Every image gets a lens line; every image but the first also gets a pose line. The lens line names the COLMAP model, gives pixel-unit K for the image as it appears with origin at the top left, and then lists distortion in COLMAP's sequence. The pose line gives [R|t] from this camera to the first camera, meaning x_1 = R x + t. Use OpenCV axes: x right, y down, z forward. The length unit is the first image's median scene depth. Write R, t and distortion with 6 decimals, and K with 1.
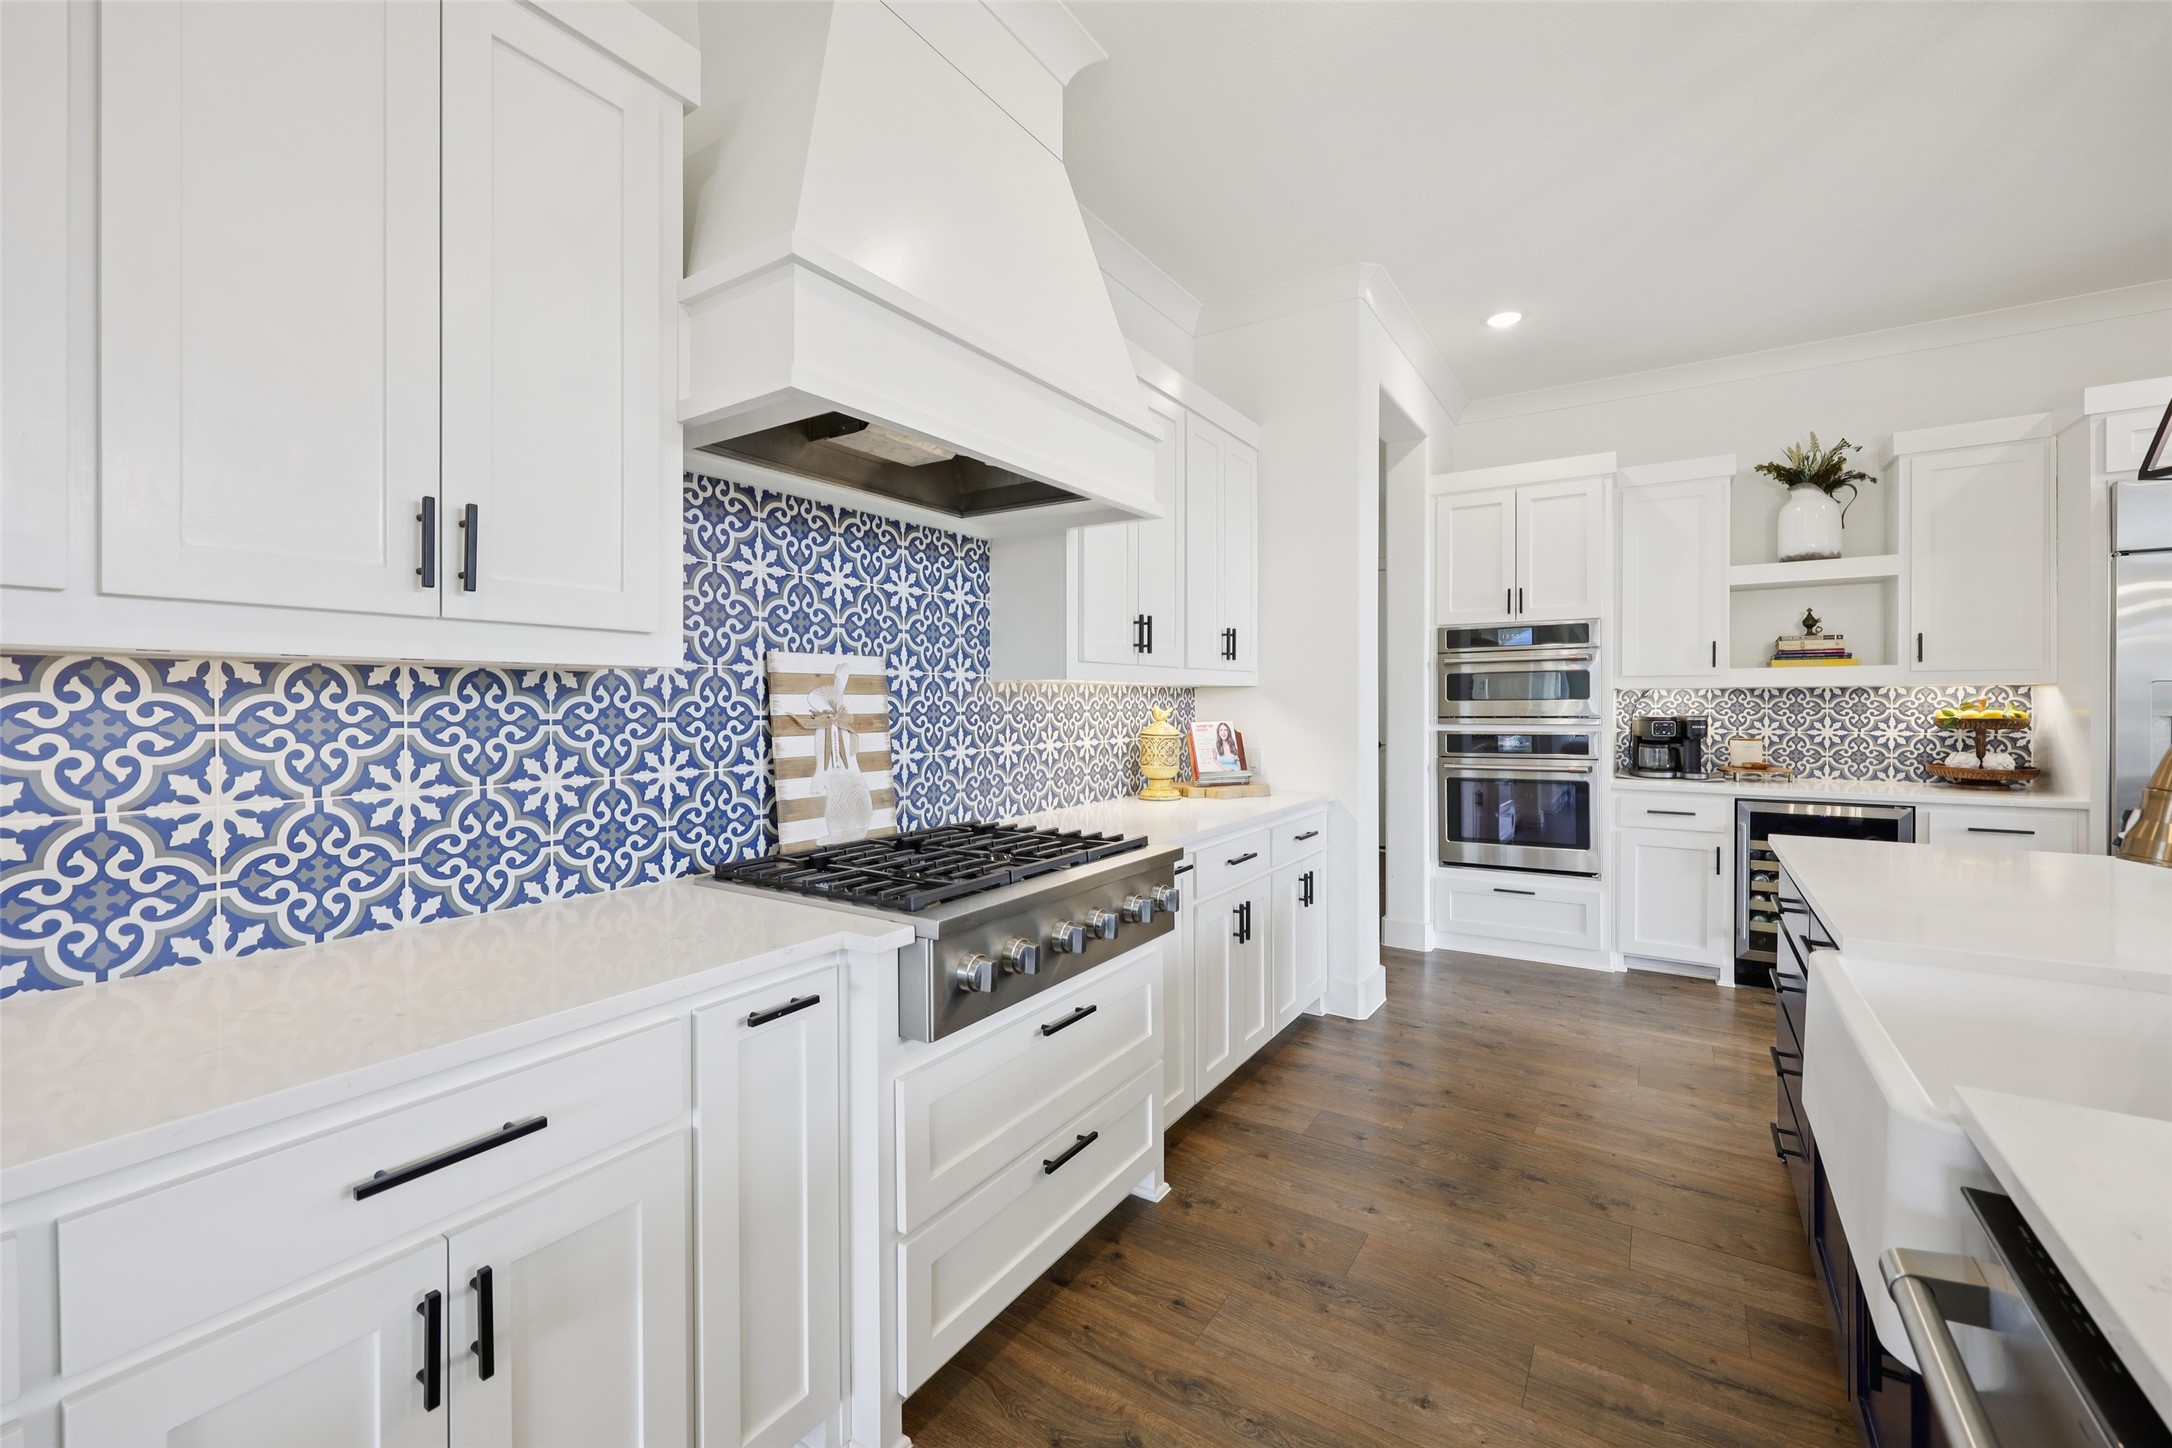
lens RADIAL K [[884.2, 0, 1079.9], [0, 884.2, 704.6], [0, 0, 1]] dist [0.001461, -0.000292]
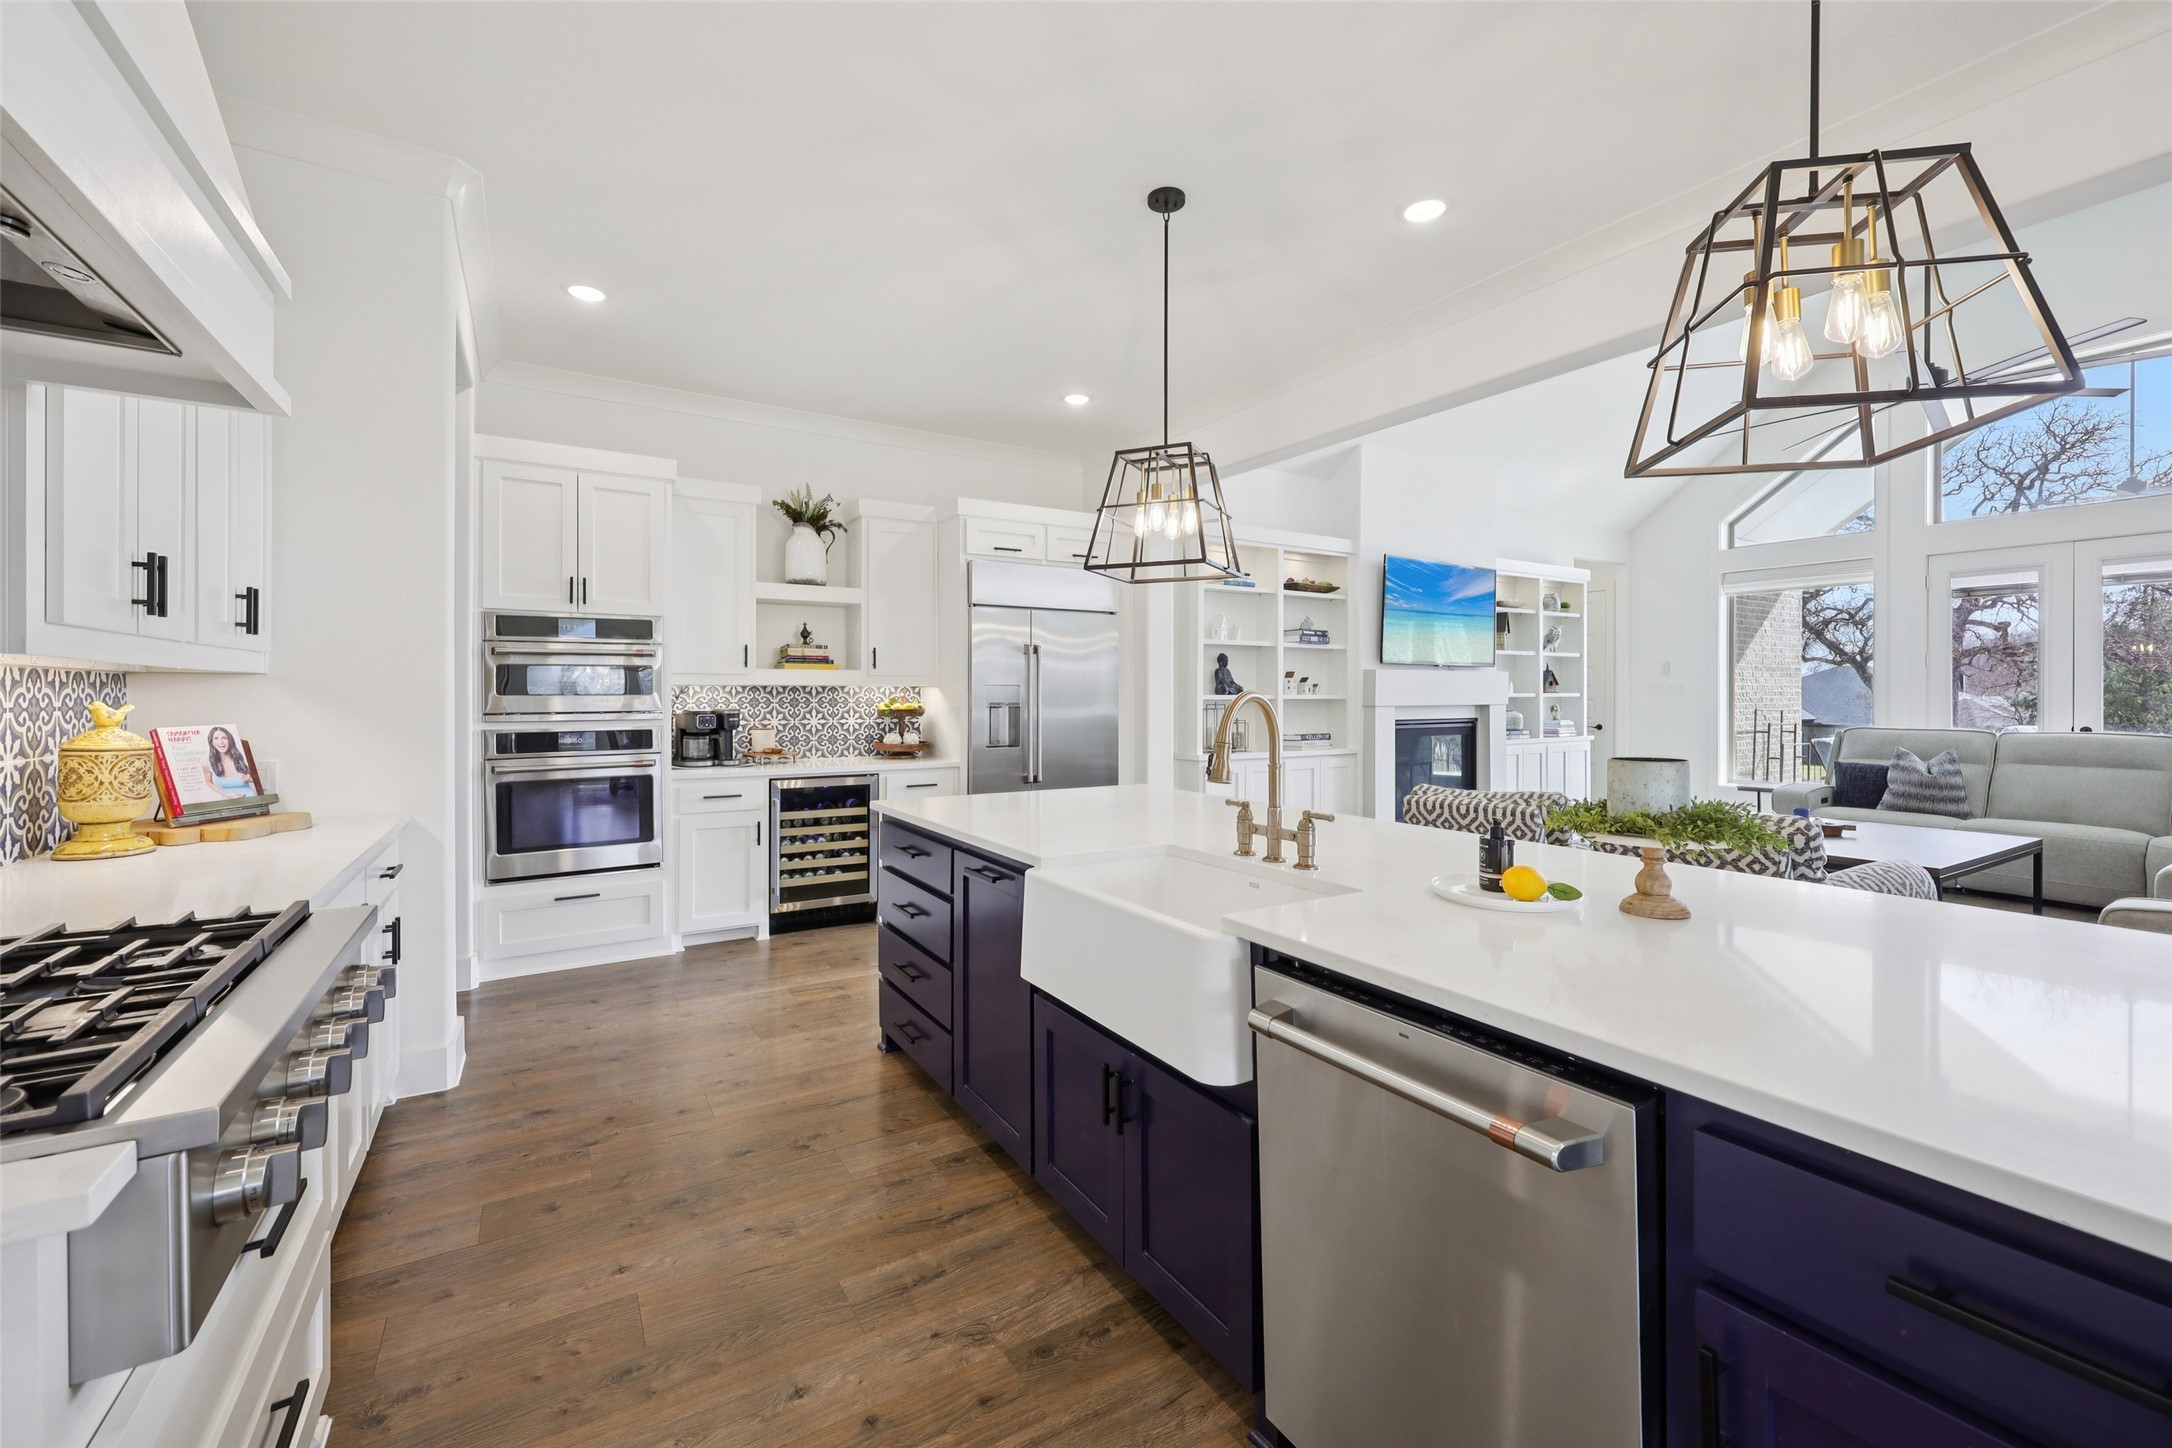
lens RADIAL K [[884.2, 0, 1092.4], [0, 884.2, 700.7], [0, 0, 1]] dist [0.001461, -0.000292]
pose [[0.416677, -0.001602, 0.909053, -0.170055], [0.002010, 0.999998, 0.000841, 0.001384], [-0.909052, 0.001477, 0.416679, 0.123526]]
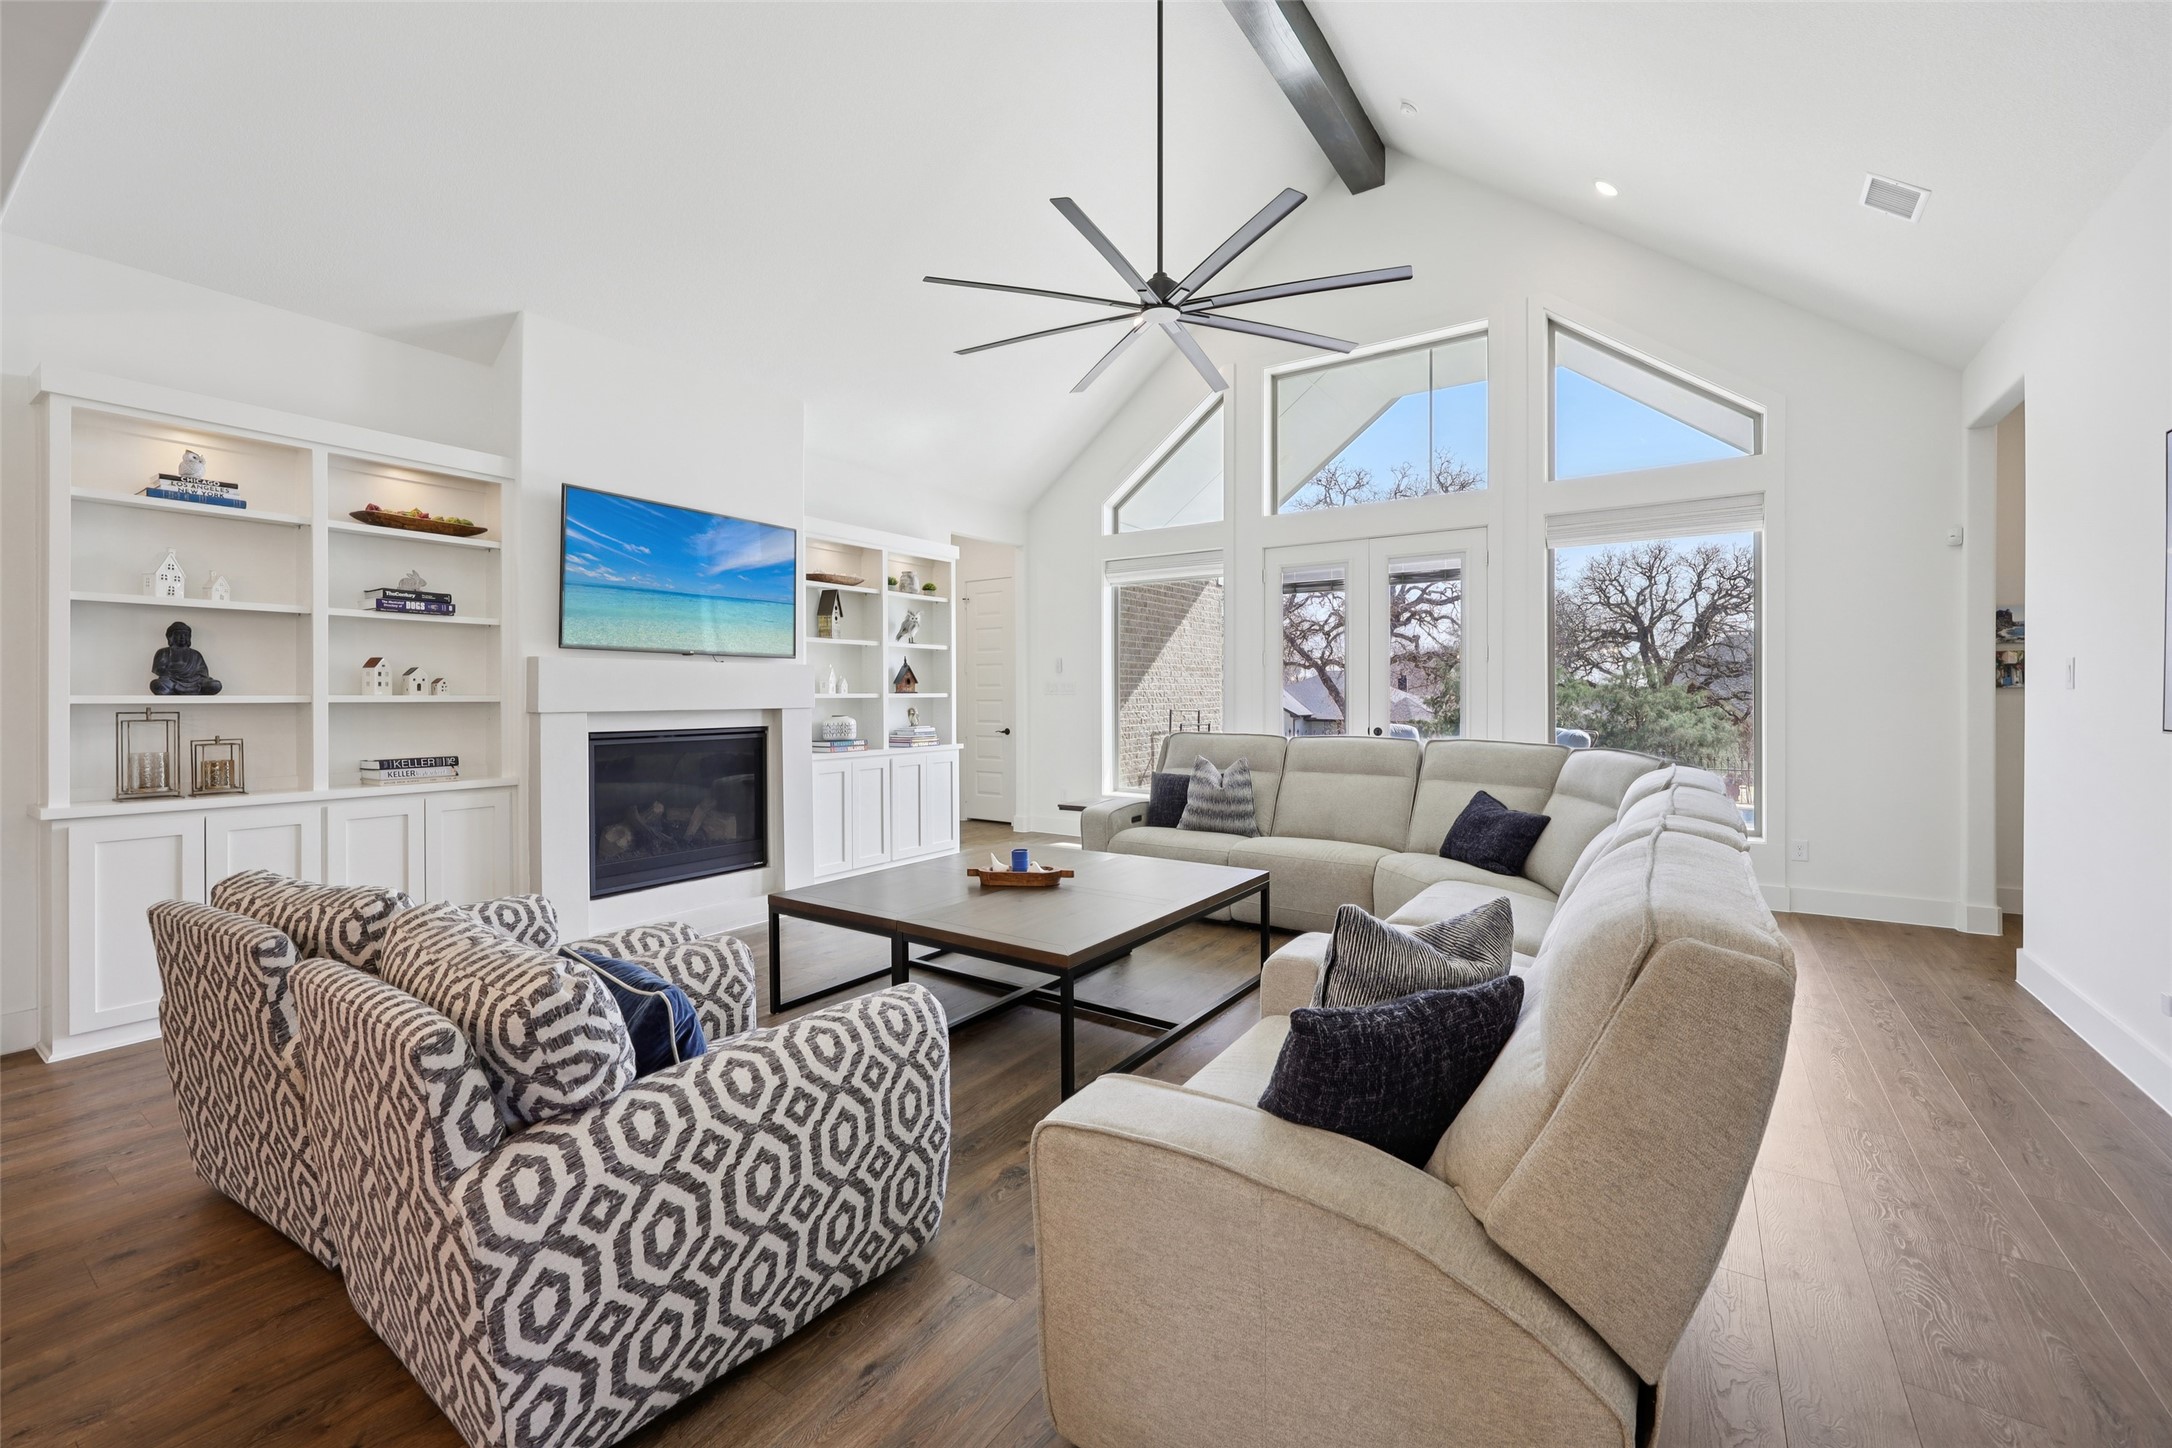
lens RADIAL K [[884.2, 0, 1090.8], [0, 884.2, 705.9], [0, 0, 1]] dist [0.001461, -0.000292]
pose [[0.006582, -0.008237, 0.999944, 0.531157], [0.004307, 0.999957, 0.008209, -0.000243], [-0.999969, 0.004253, 0.006617, -0.396306]]
